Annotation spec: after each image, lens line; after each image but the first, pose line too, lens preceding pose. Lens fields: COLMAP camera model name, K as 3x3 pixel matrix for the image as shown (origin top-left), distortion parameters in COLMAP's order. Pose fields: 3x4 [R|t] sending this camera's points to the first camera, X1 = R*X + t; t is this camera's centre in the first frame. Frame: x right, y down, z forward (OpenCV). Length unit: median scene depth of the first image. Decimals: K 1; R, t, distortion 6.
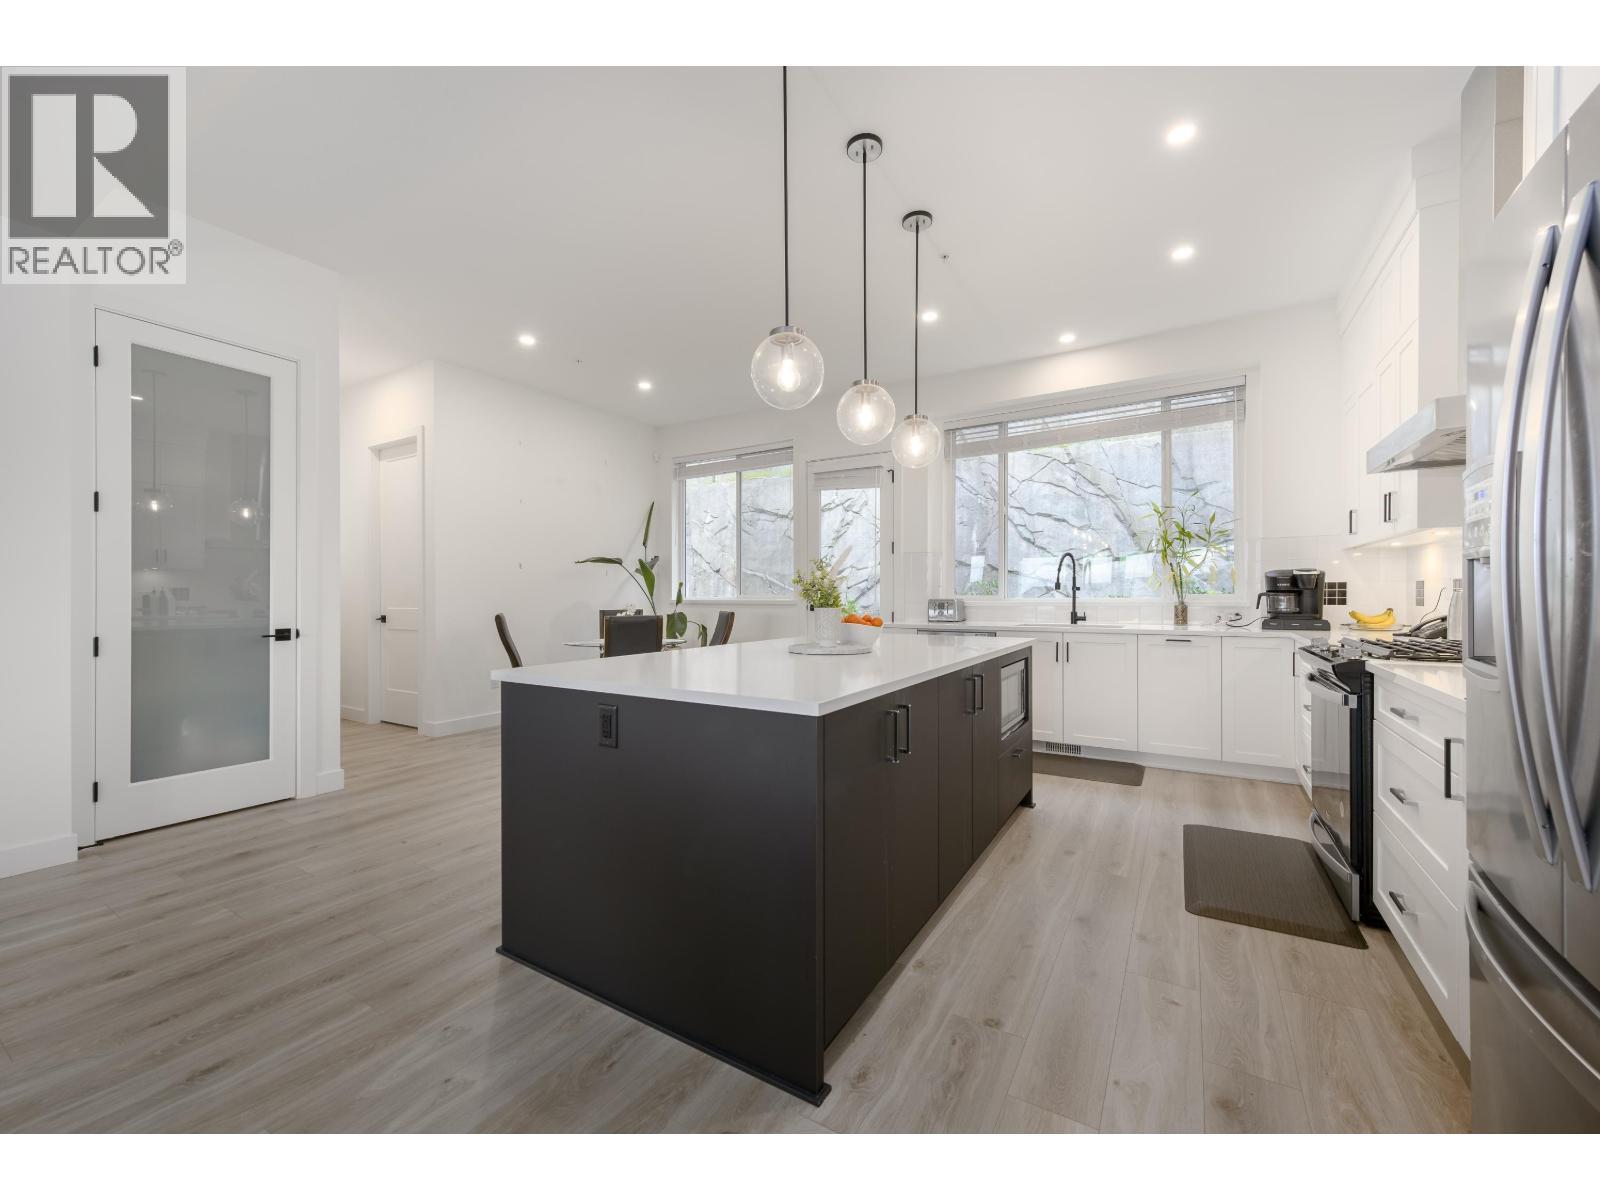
lens RADIAL K [[662.1, 0, 785.9], [0, 662.1, 596.7], [0, 0, 1]] dist [0.003840, -0.000142]
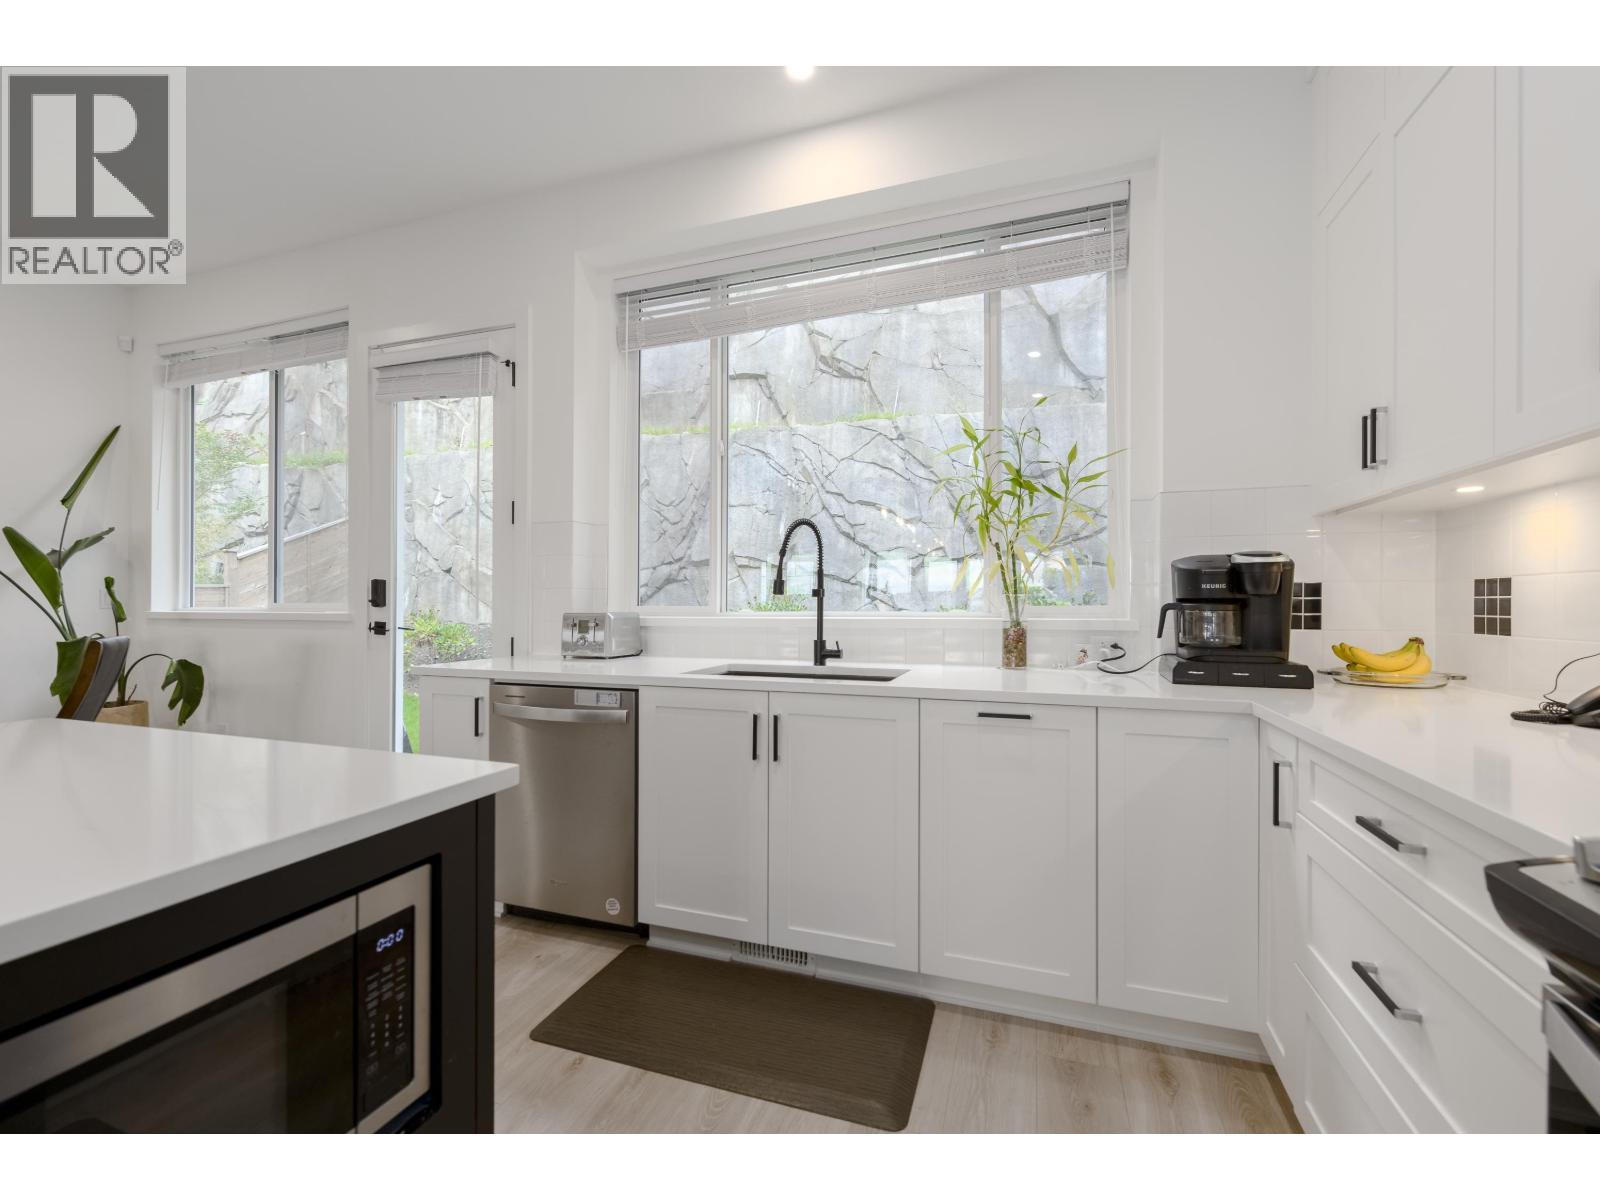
lens RADIAL K [[662.1, 0, 809.8], [0, 662.1, 604.8], [0, 0, 1]] dist [0.003840, -0.000142]
pose [[0.976213, 0.005199, 0.216750, 0.330847], [-0.004558, 0.999984, -0.003458, -0.001907], [-0.216764, 0.002387, 0.976221, 0.536858]]
